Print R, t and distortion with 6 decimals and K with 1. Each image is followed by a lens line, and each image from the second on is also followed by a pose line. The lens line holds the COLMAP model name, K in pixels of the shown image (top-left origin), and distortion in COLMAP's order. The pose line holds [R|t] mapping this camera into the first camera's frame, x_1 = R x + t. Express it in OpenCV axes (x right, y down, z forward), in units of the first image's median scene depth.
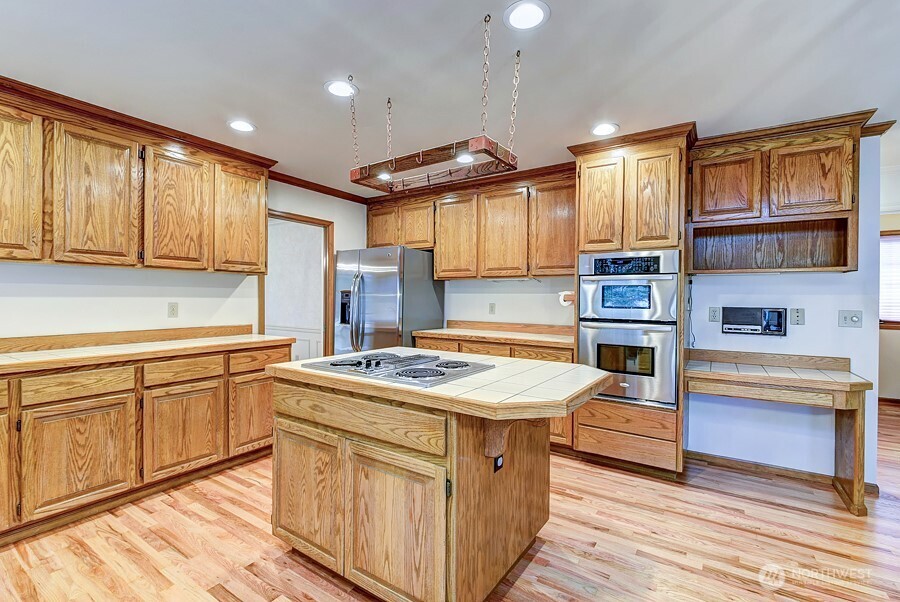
lens RADIAL K [[401.8, 0, 447.8], [0, 401.8, 299.1], [0, 0, 1]] dist [0.005604, -0.004002]
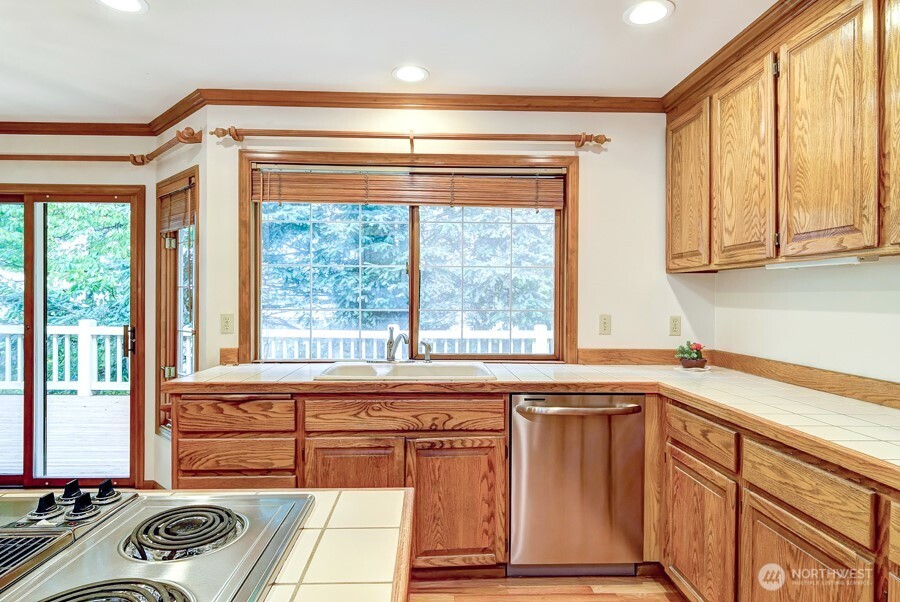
lens RADIAL K [[509.1, 0, 450.0], [0, 509.1, 298.6], [0, 0, 1]] dist [0.014674, -0.002119]
pose [[-0.810367, -0.008673, -0.585859, -0.153443], [-0.013213, 0.999907, 0.003474, -0.023939], [0.585774, 0.010556, -0.810406, 1.250190]]
